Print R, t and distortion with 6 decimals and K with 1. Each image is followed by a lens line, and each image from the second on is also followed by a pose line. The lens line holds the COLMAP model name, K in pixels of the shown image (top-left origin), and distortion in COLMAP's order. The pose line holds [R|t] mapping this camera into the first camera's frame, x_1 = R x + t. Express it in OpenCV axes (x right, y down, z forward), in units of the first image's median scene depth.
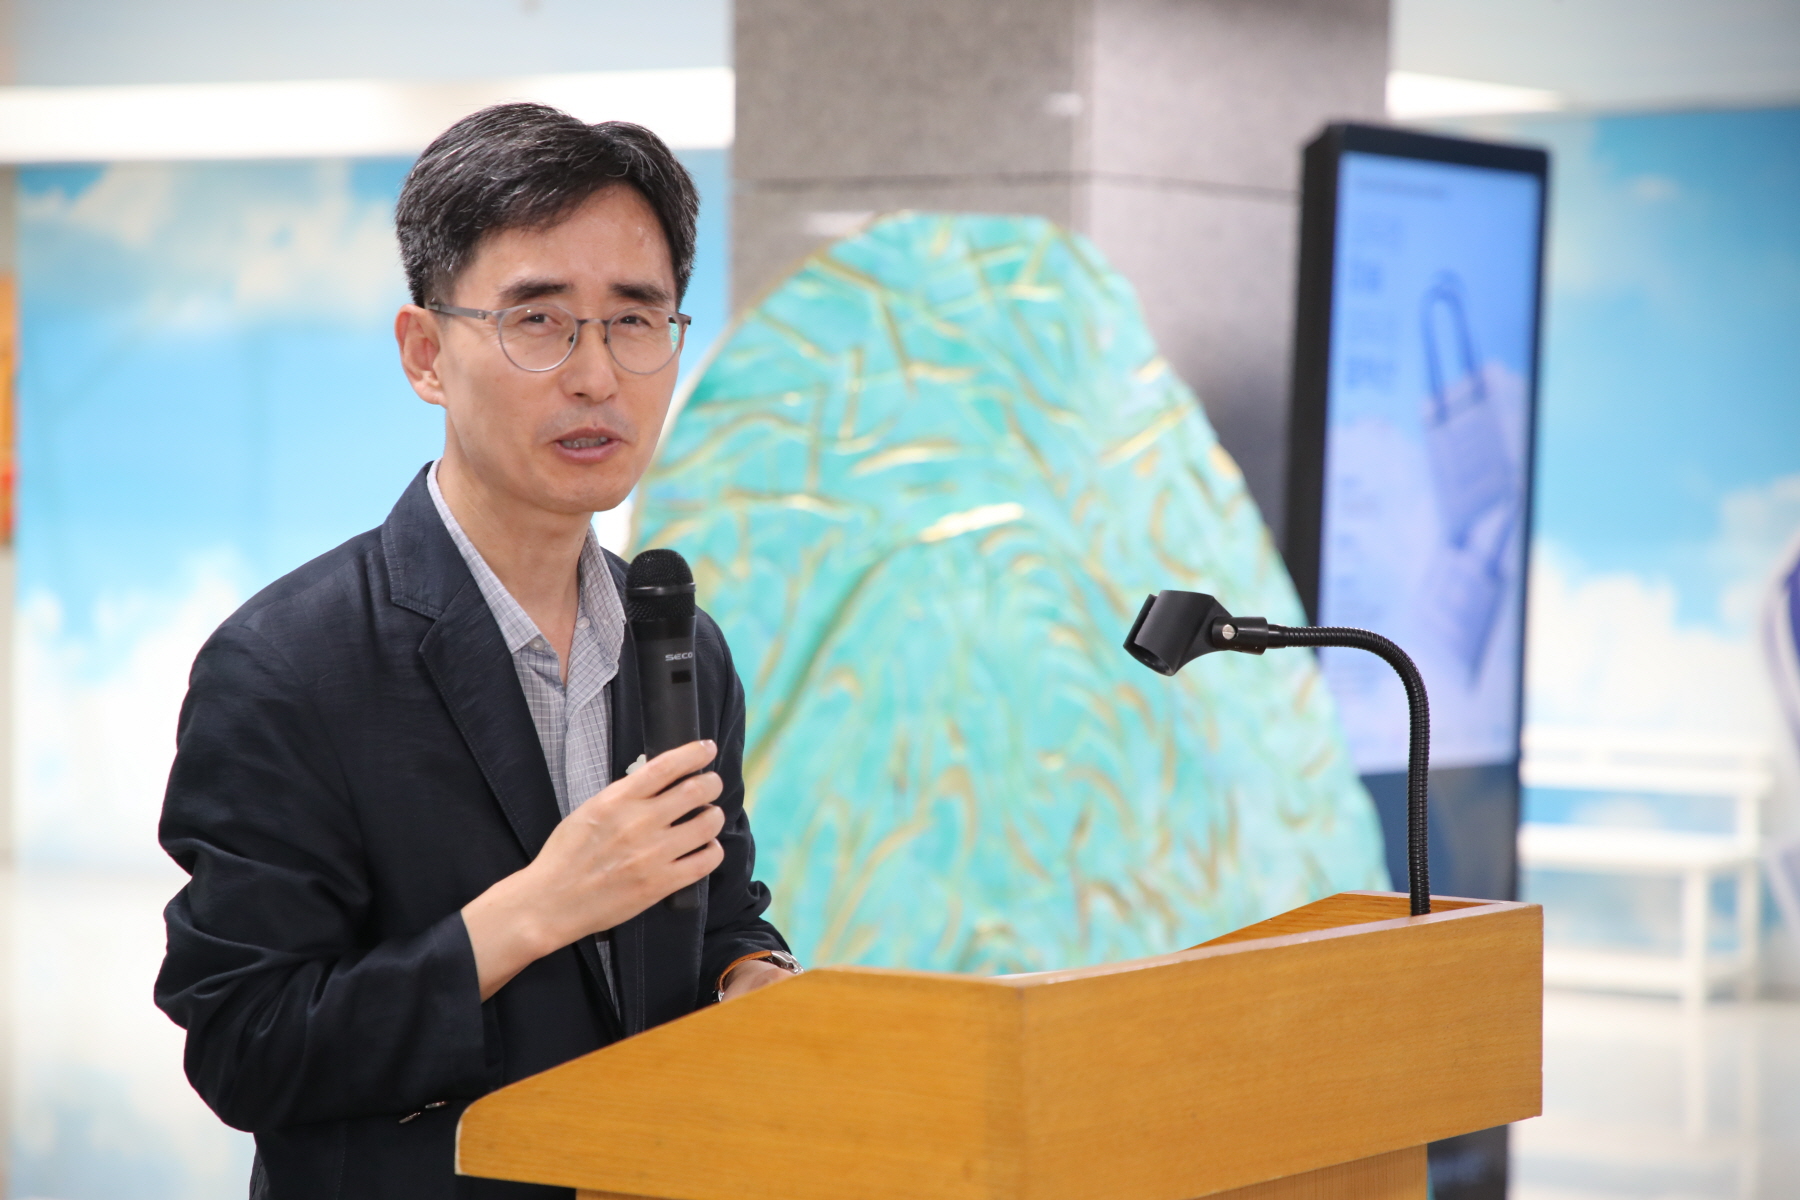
lens RADIAL K [[4750.8, 0, 872.9], [0, 4750.8, 578.2], [0, 0, 1]] dist [0.582760, 0.000000]
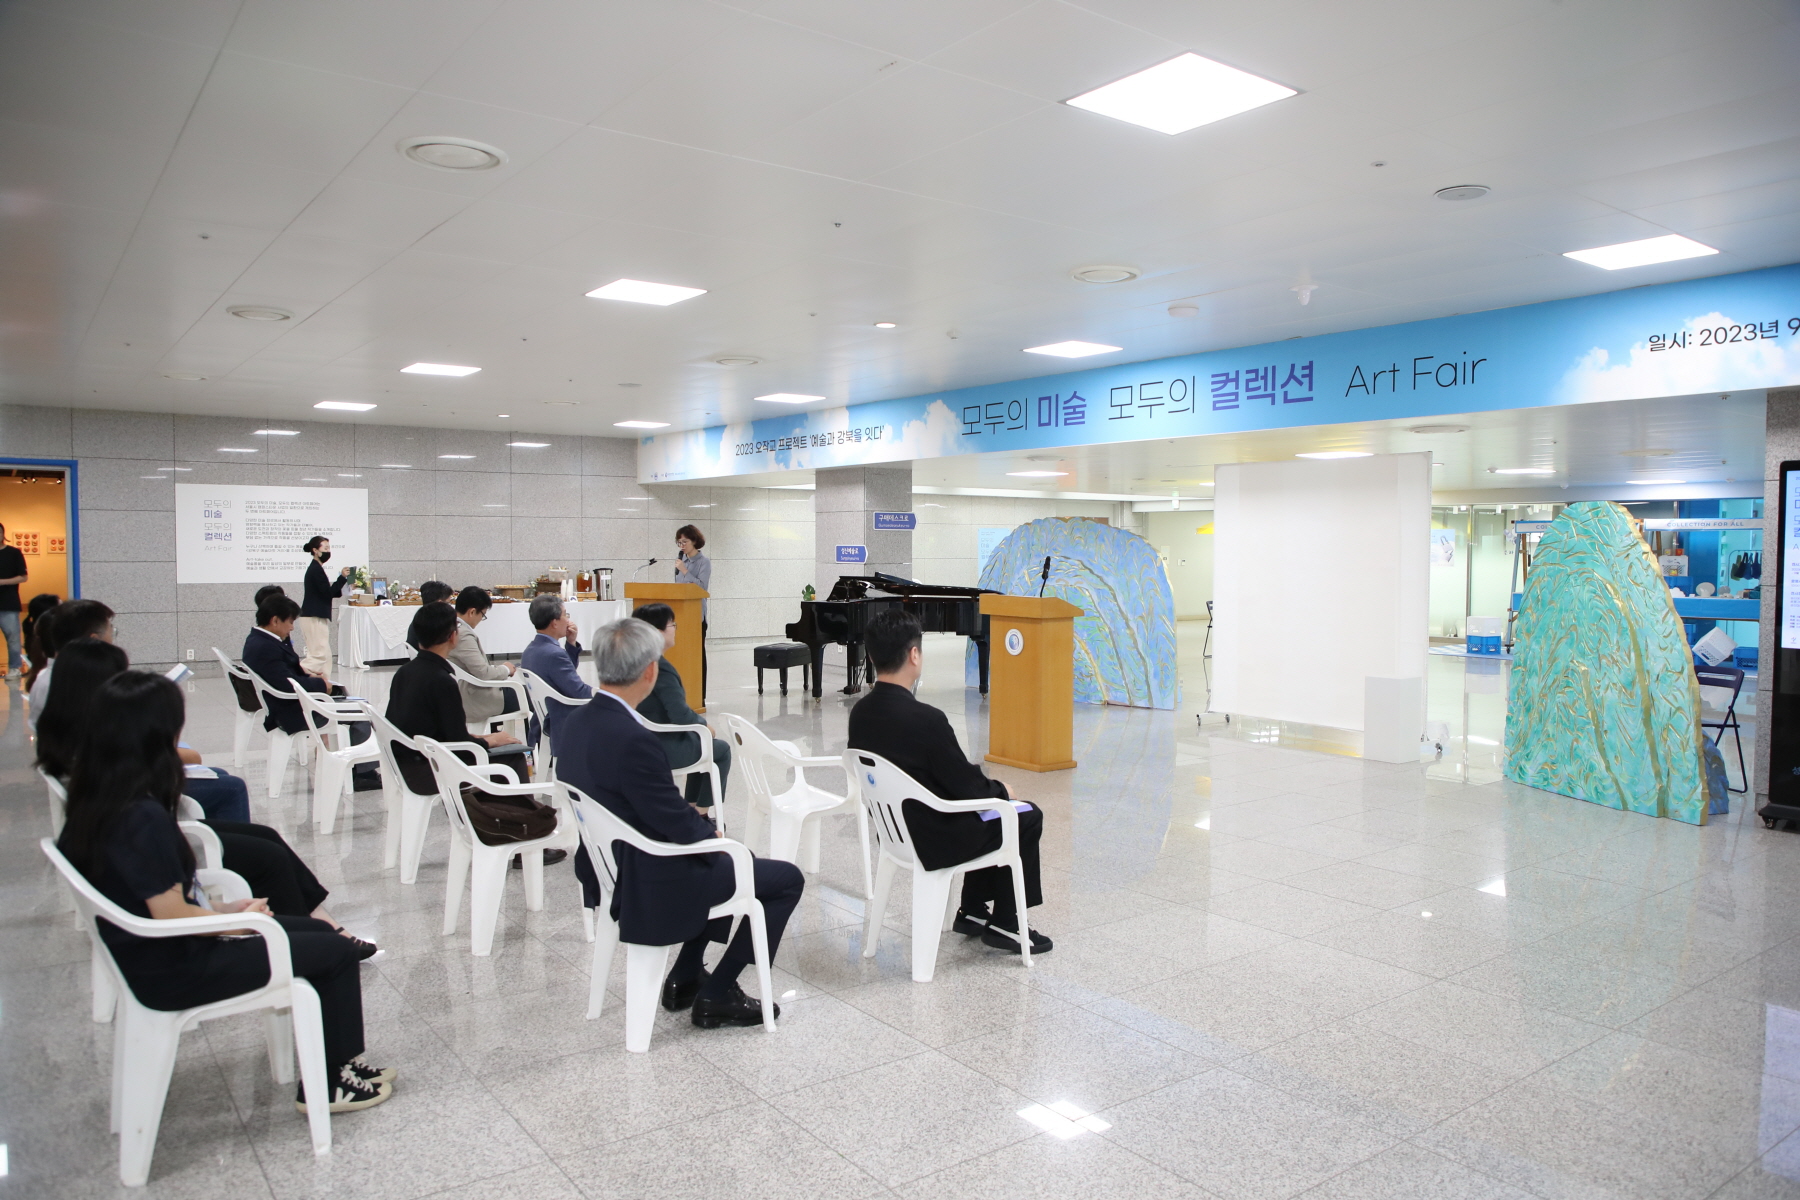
lens RADIAL K [[1255.4, 0, 897.8], [0, 1255.4, 607.6], [0, 0, 1]] dist [-0.065224, 0.040300]
pose [[-0.348826, 0.037302, -0.936445, 1.321872], [-0.029481, 0.998276, 0.050747, -0.016874], [0.936724, 0.045309, -0.347126, 0.799650]]
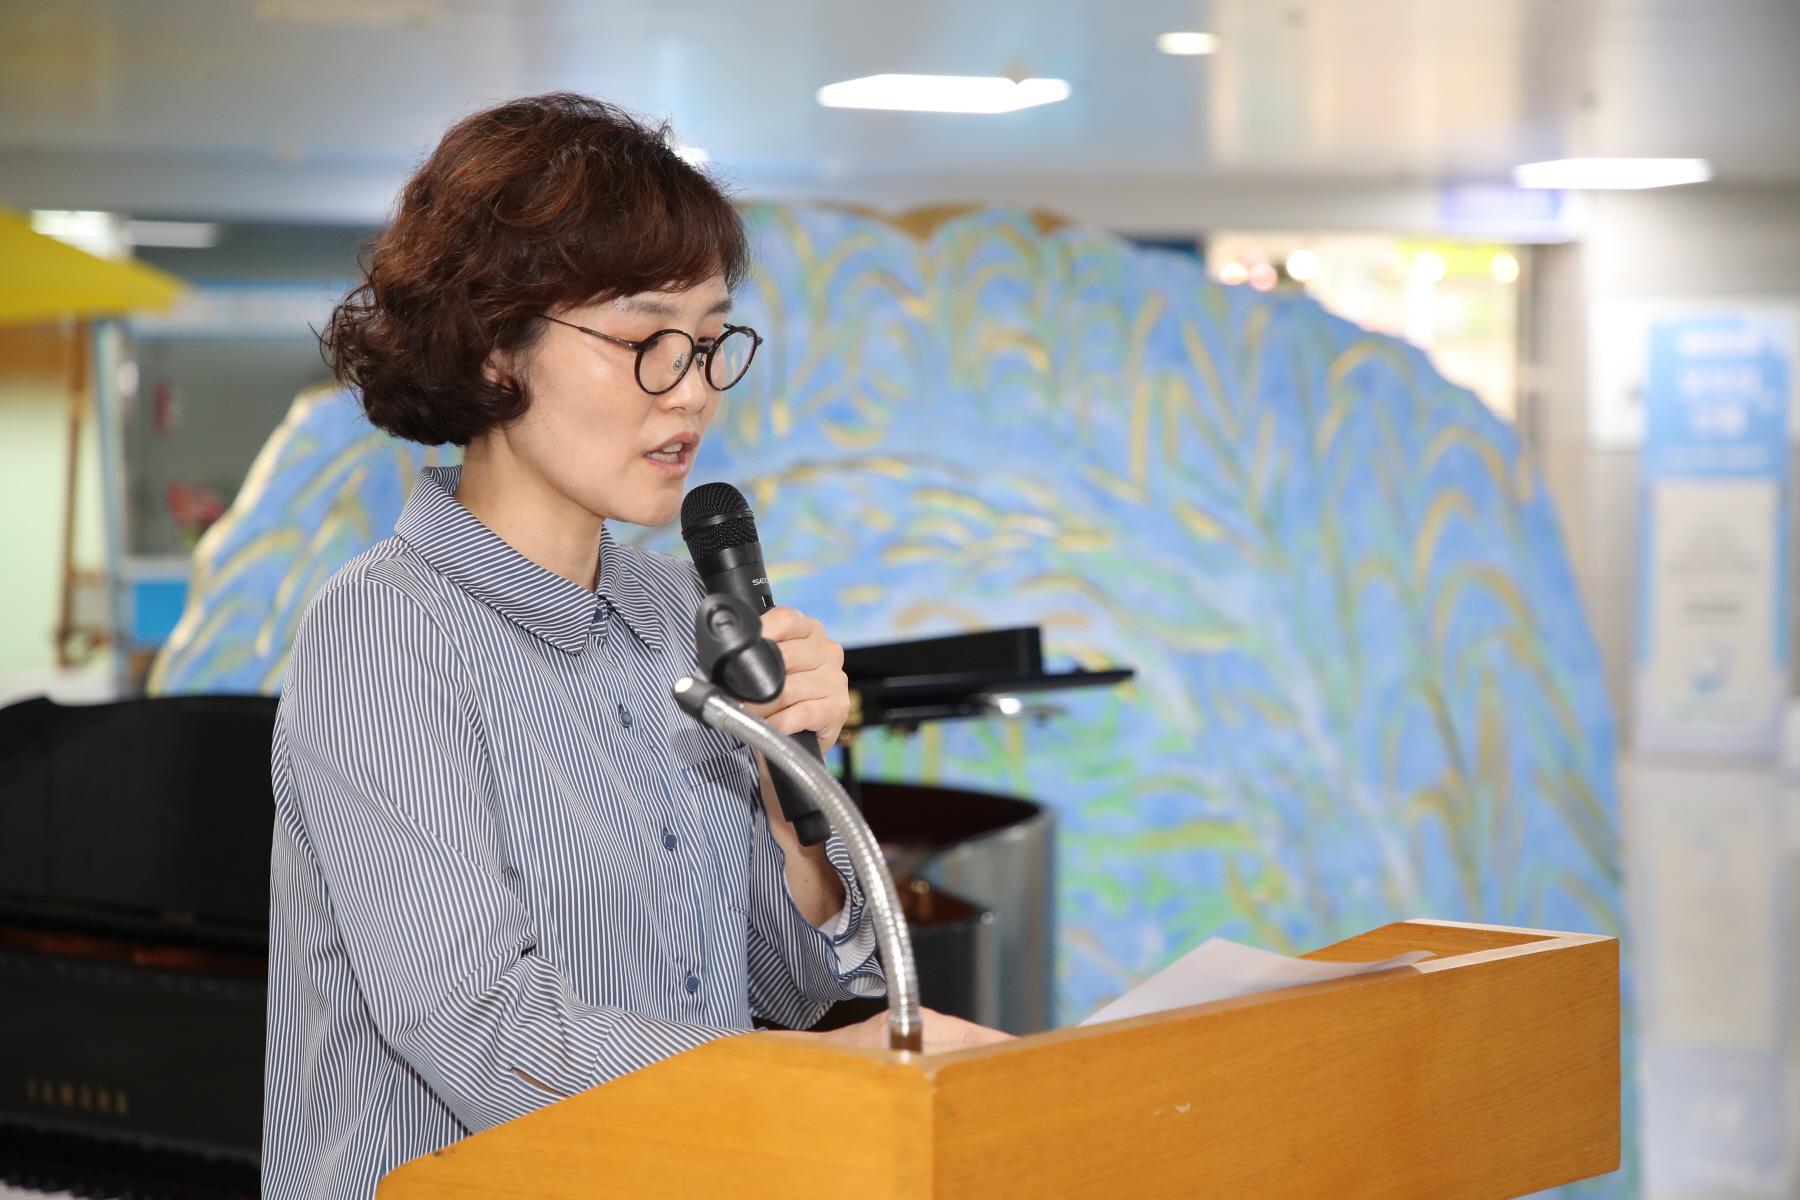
lens RADIAL K [[4048.7, 0, 899.9], [0, 4048.7, 600.6], [0, 0, 1]] dist [0.309920, 0.000000]
pose [[0.797177, 0.021546, -0.603360, 0.012947], [-0.008061, 0.999654, 0.025048, 0.004373], [0.603691, -0.015104, 0.797075, -0.402979]]
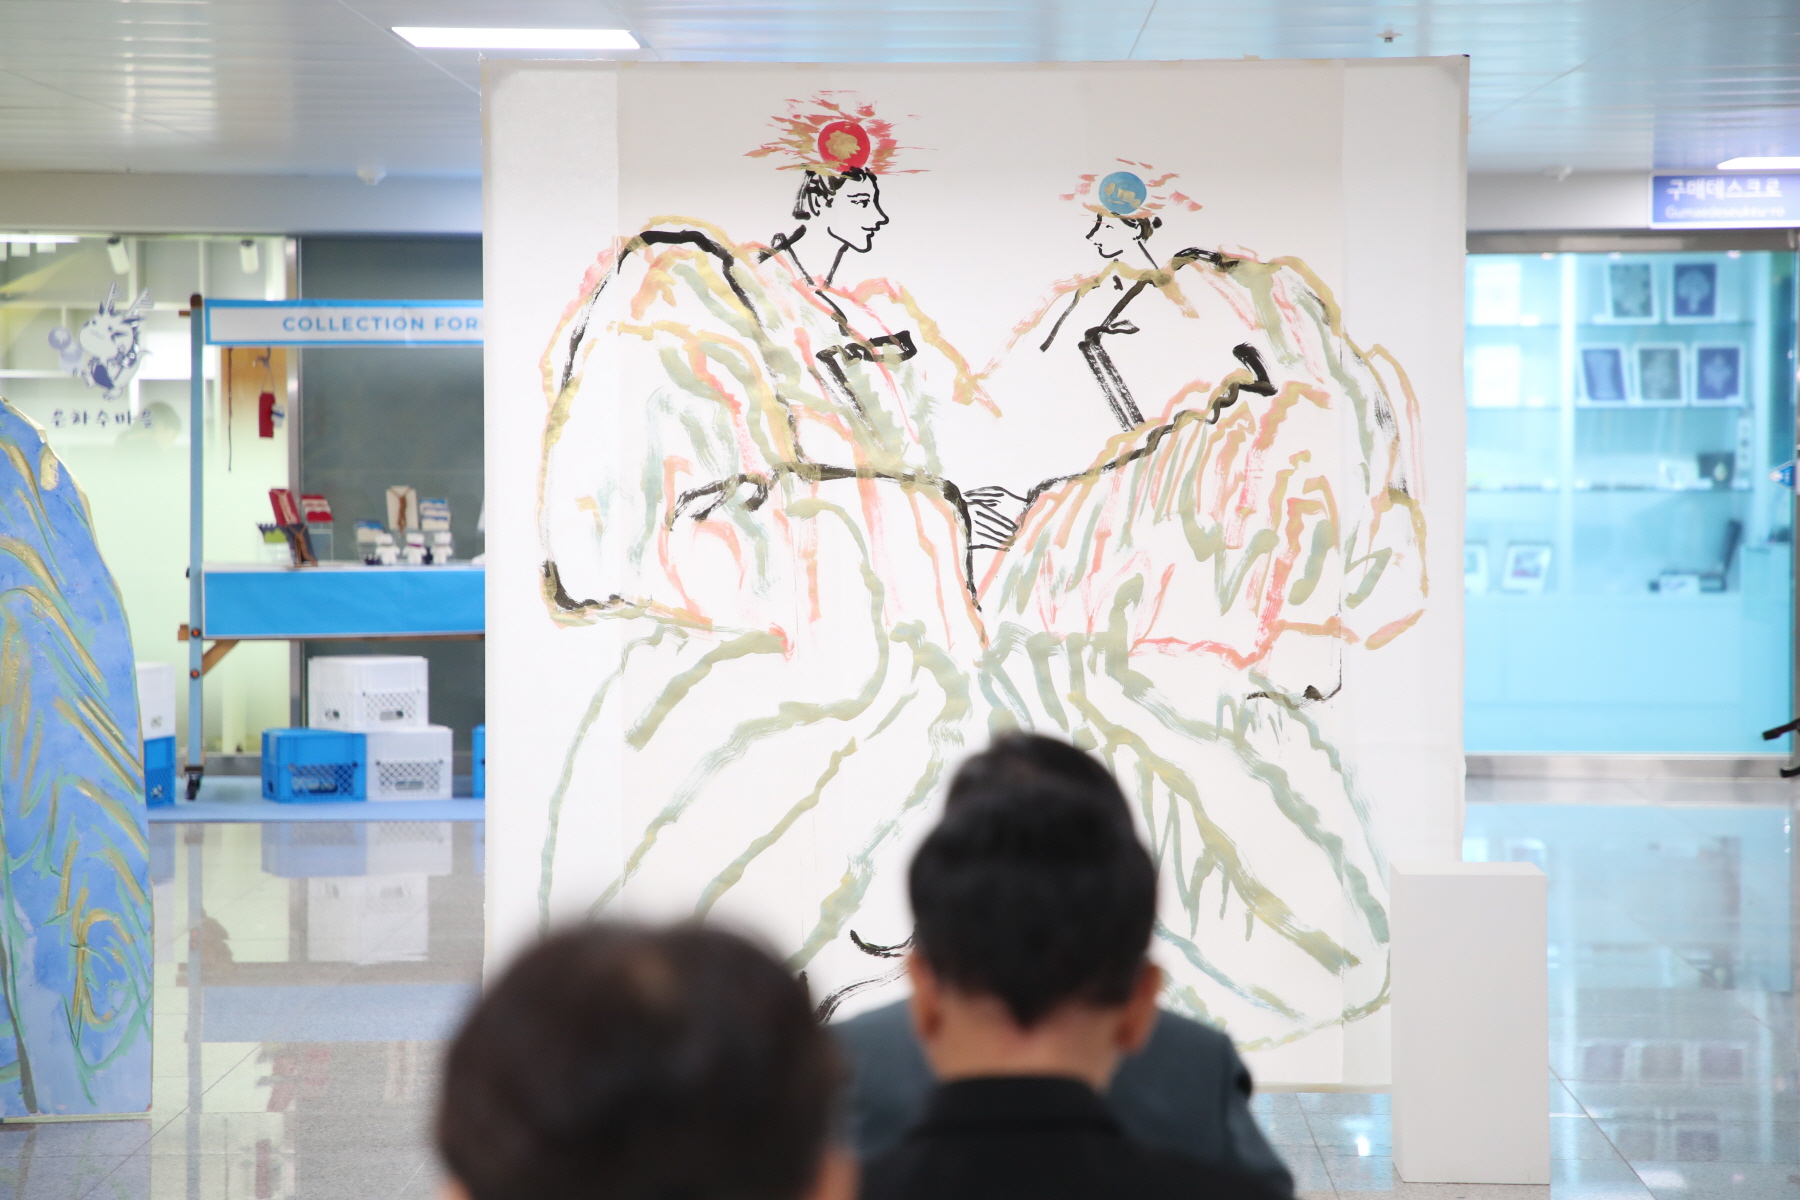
lens RADIAL K [[5145.1, 0, 889.8], [0, 5145.1, 589.1], [0, 0, 1]] dist [0.733140, 0.000000]
pose [[0.530593, 0.022918, -0.847317, 1.101067], [-0.017603, 0.999717, 0.016017, 0.005069], [0.847444, 0.006417, 0.530846, -0.148553]]
